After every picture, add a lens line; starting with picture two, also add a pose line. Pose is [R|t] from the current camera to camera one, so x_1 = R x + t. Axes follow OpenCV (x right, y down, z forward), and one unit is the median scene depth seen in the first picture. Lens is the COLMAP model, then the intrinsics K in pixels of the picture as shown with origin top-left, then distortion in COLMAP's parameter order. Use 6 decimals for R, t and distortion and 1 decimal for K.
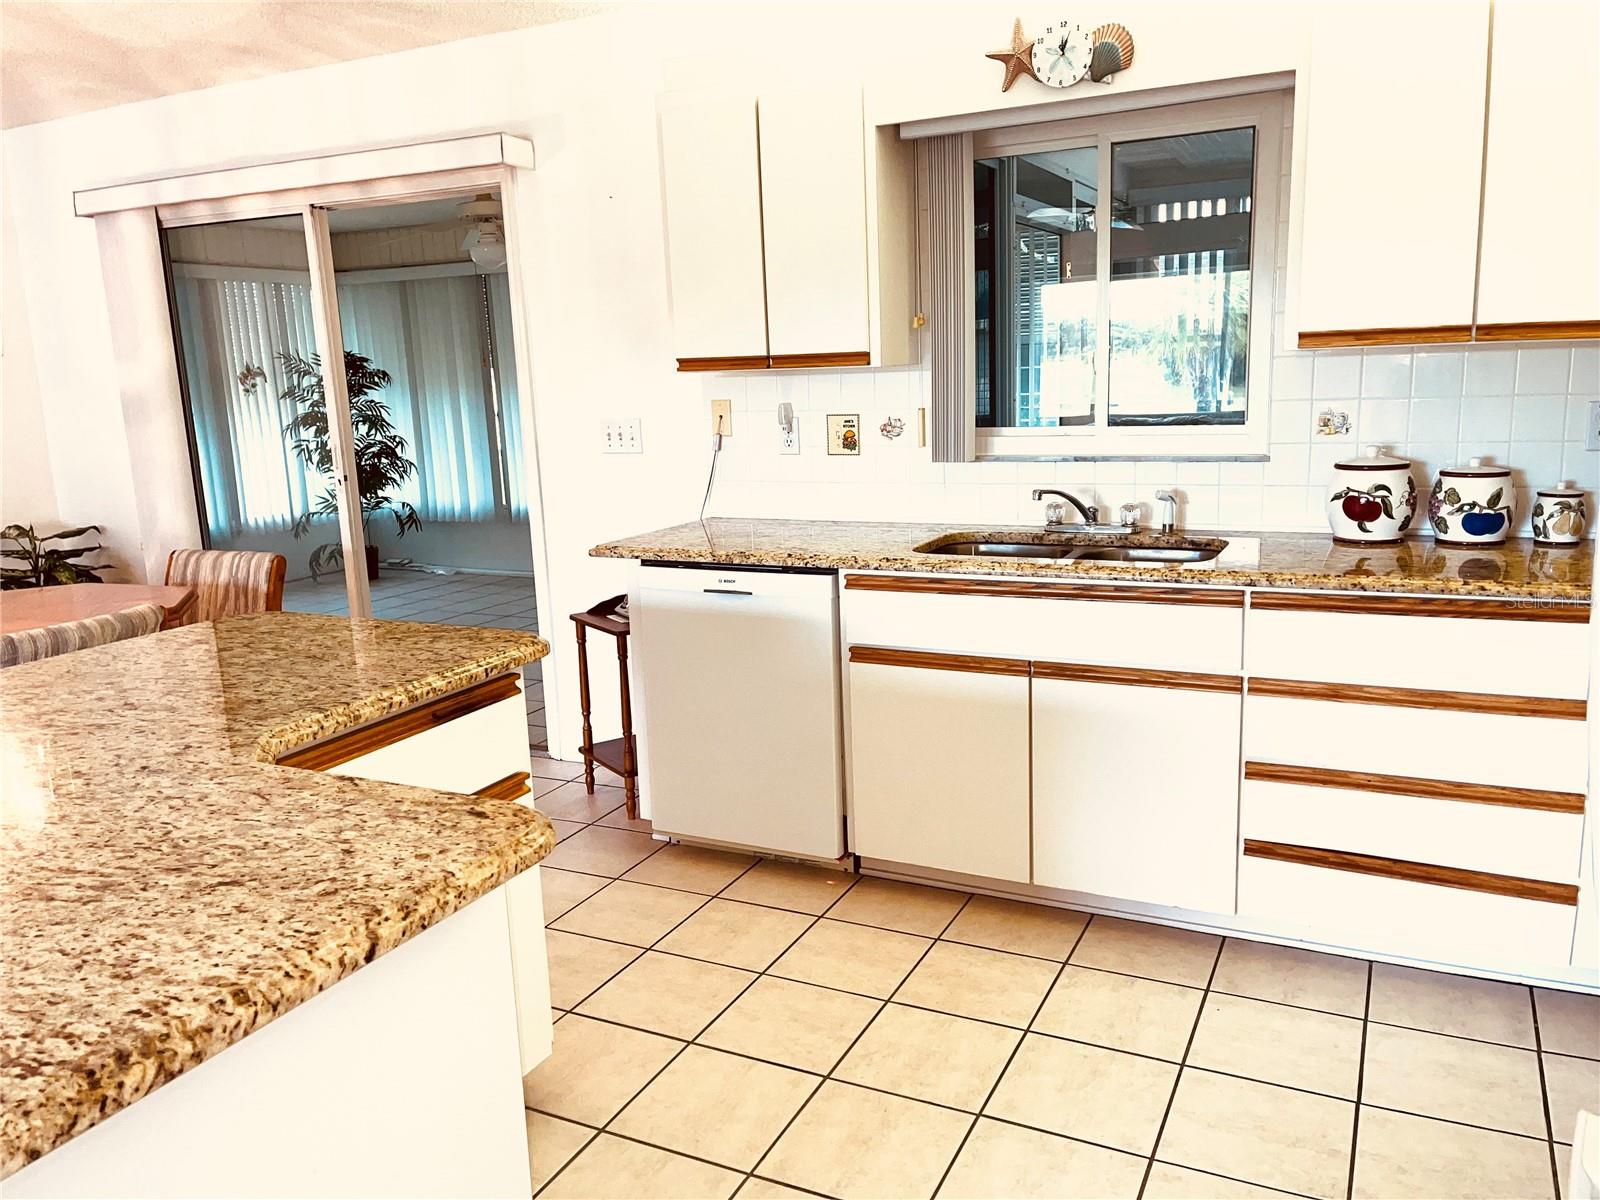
lens RADIAL K [[1216.9, 0, 800.6], [0, 1216.9, 606.4], [0, 0, 1]] dist [0.061231, -0.080935]
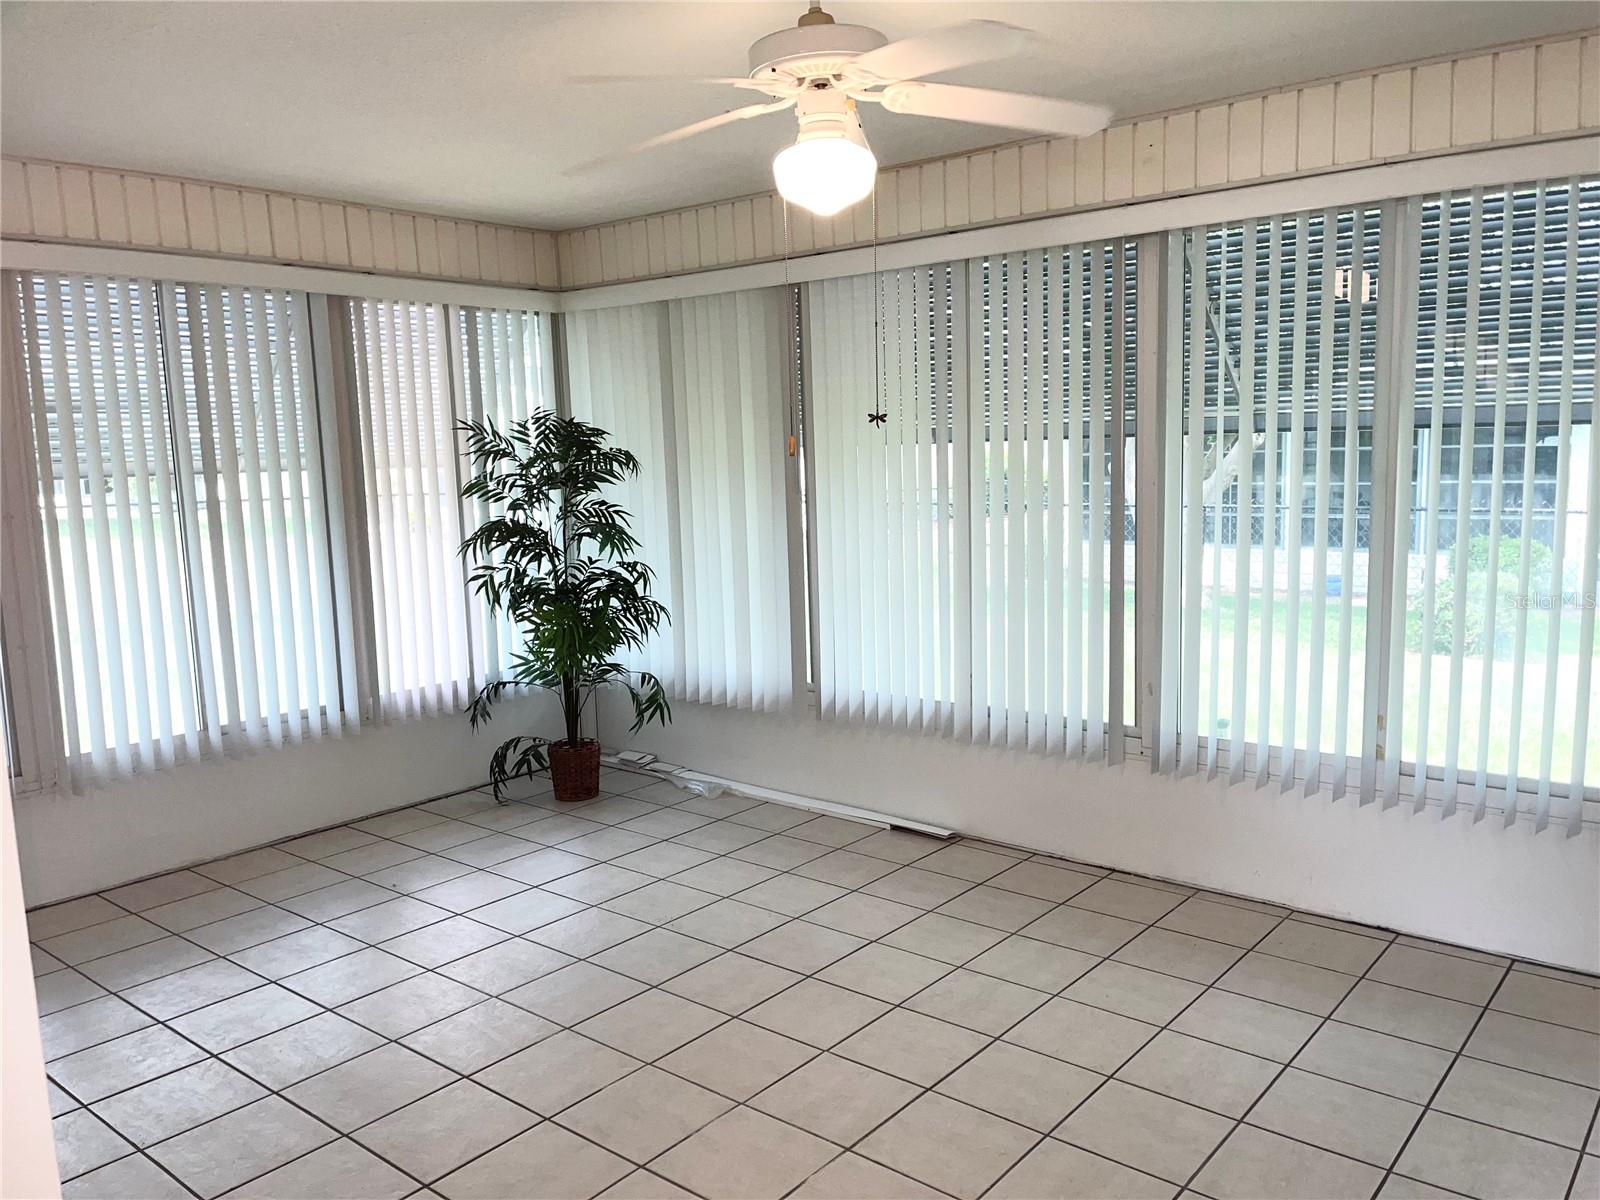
lens RADIAL K [[1216.9, 0, 813.9], [0, 1216.9, 606.3], [0, 0, 1]] dist [0.061231, -0.080935]
pose [[0.976901, 0.035322, -0.210752, -0.123535], [-0.048894, 0.997028, -0.059539, -0.086652], [0.208023, 0.068469, 0.975725, 0.447381]]
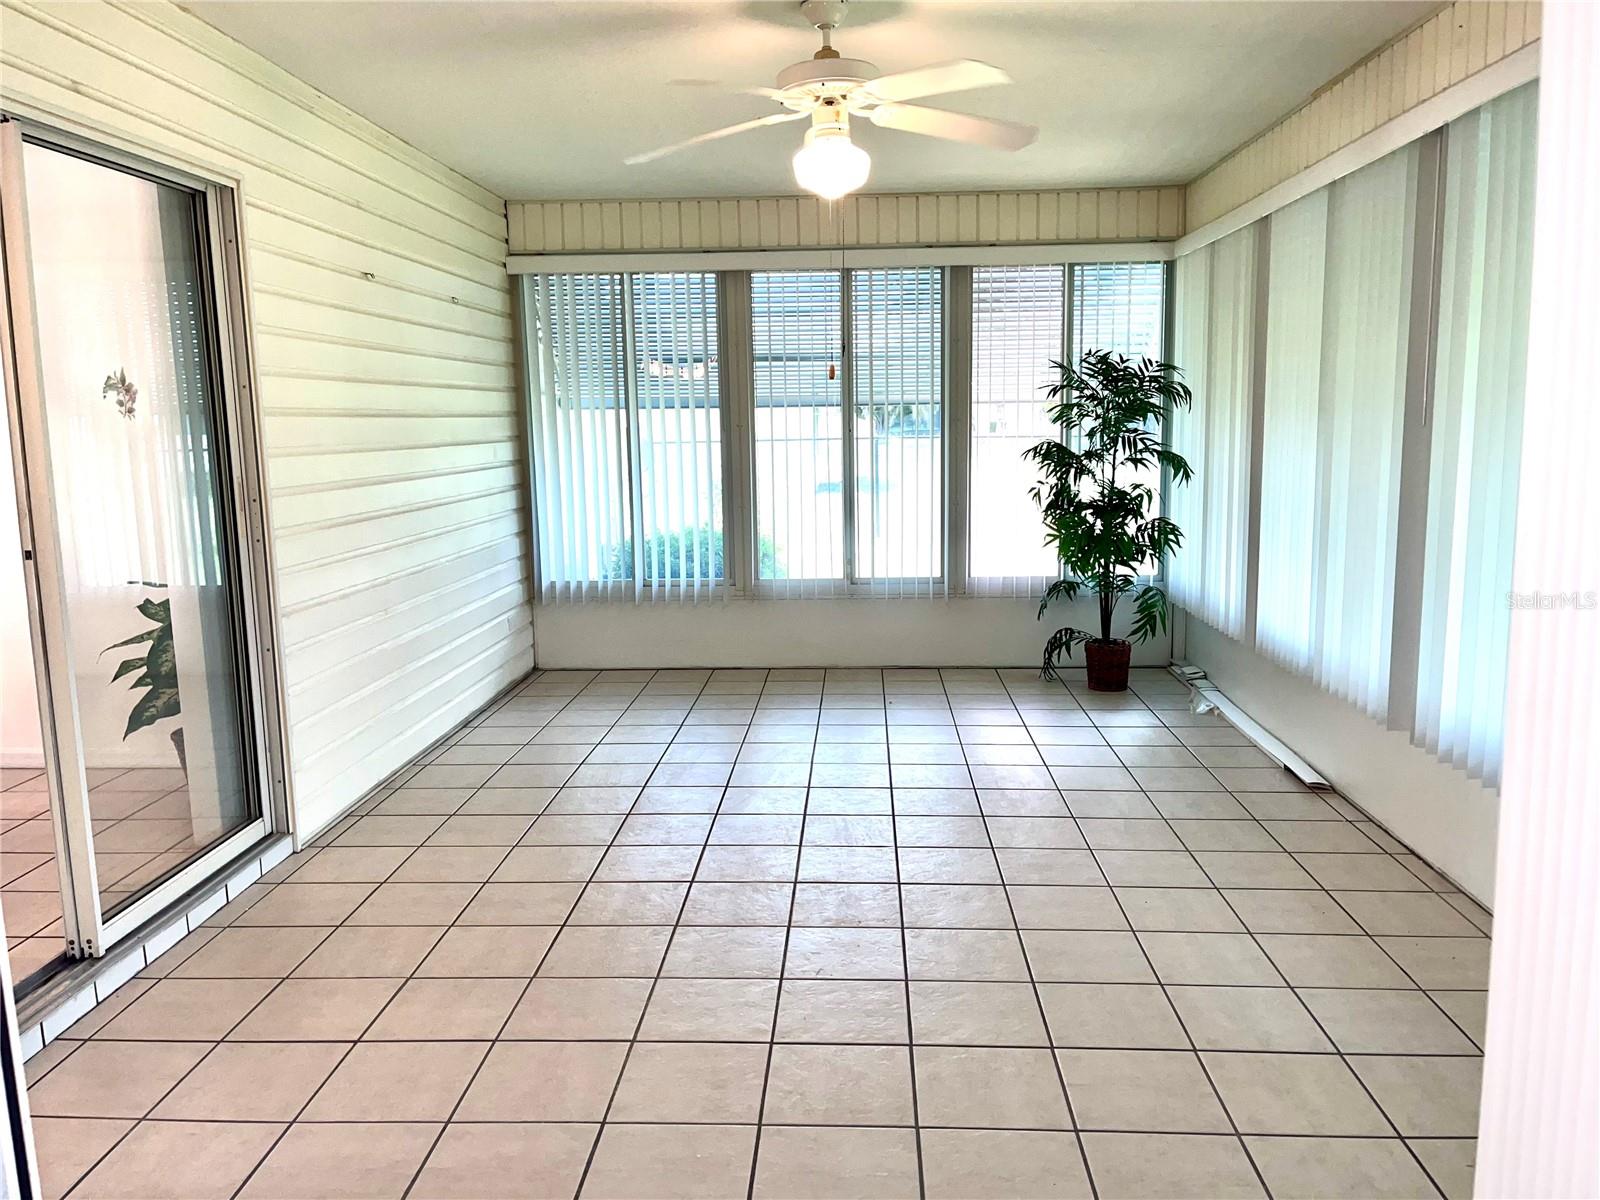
lens RADIAL K [[1216.9, 0, 810.5], [0, 1216.9, 597.8], [0, 0, 1]] dist [0.061231, -0.080935]
pose [[0.395800, 0.158101, -0.904625, 0.189363], [-0.189924, 0.977865, 0.087803, -0.102297], [0.898483, 0.137057, 0.417066, 0.573942]]
